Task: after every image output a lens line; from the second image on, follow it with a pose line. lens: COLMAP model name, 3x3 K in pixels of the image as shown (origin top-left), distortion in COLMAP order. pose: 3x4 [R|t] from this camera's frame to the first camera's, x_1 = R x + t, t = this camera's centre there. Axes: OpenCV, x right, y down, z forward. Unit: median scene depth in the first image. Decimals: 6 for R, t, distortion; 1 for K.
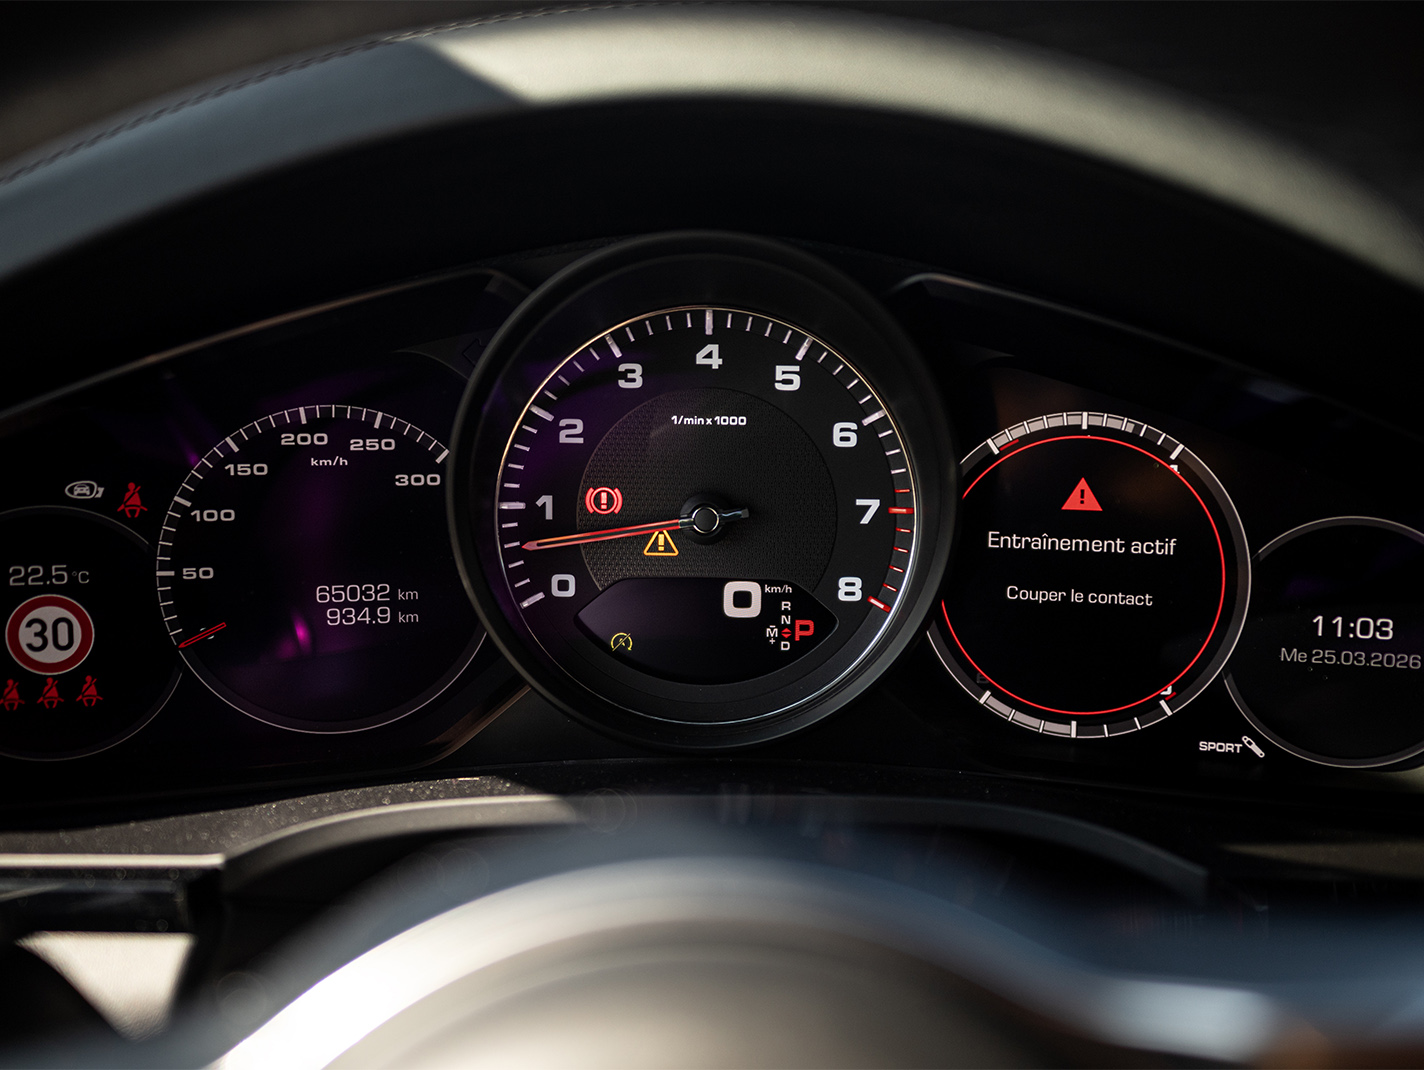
lens RADIAL K [[1672.5, 0, 715.3], [0, 1672.5, 531.7], [0, 0, 1]] dist [0.055103, 0.000000]
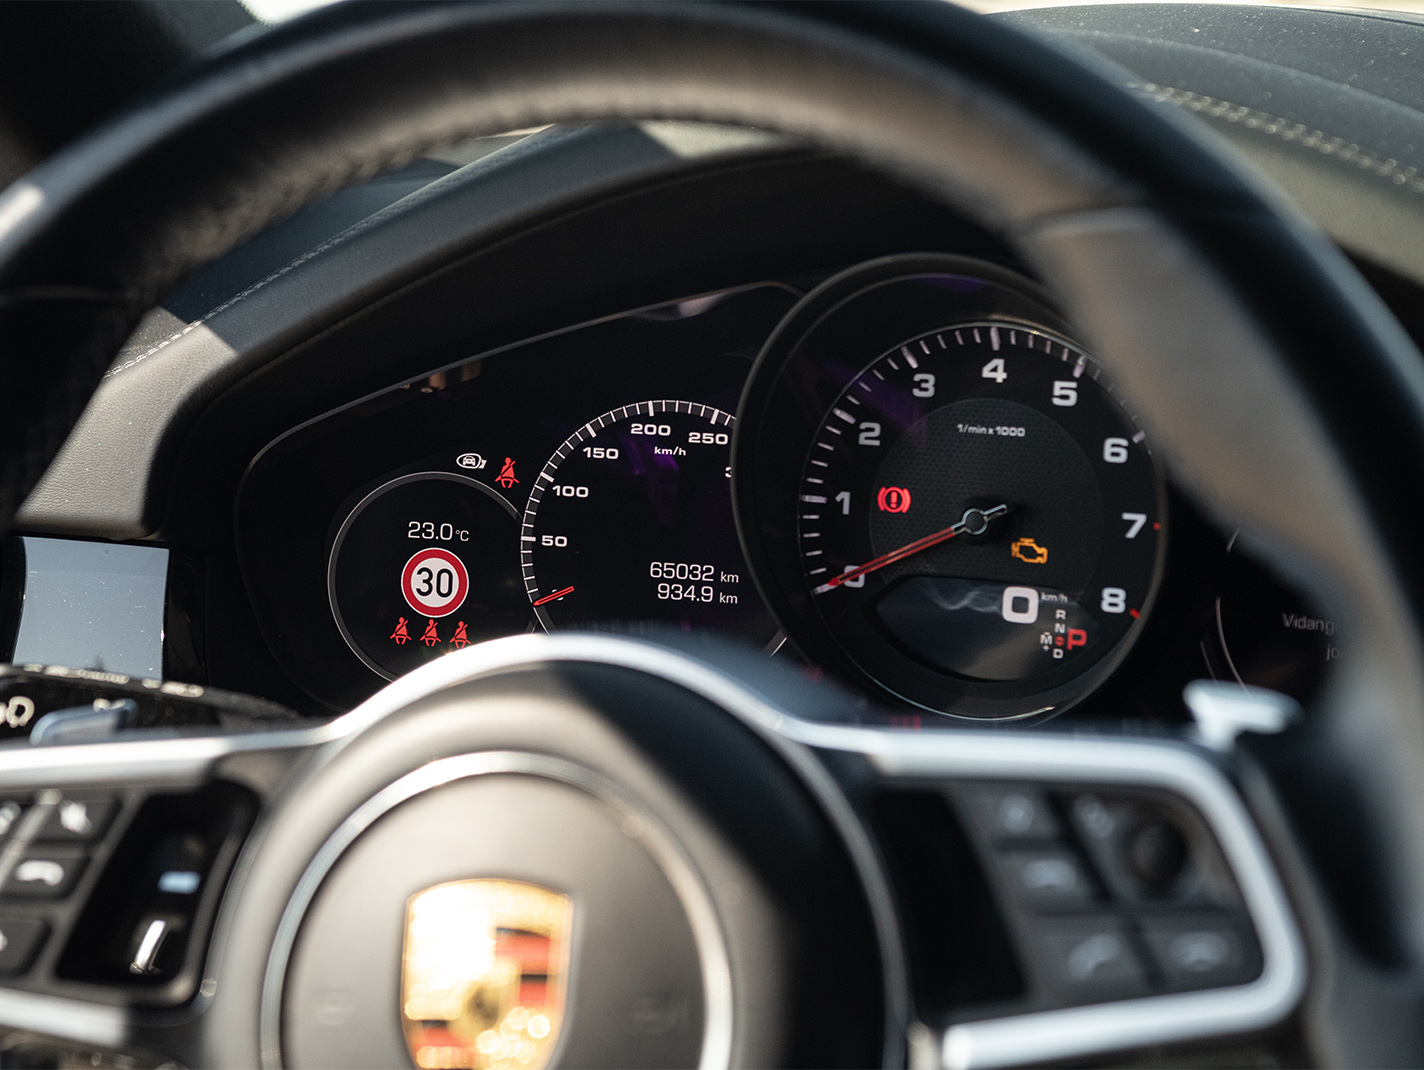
lens RADIAL K [[3101.5, 0, 707.3], [0, 3101.5, 537.0], [0, 0, 1]] dist [0.343151, 0.000000]
pose [[0.901588, 0.063780, -0.427868, 0.685556], [-0.097878, 0.993498, -0.058149, 0.133888], [0.421377, 0.094306, 0.901969, -0.855960]]
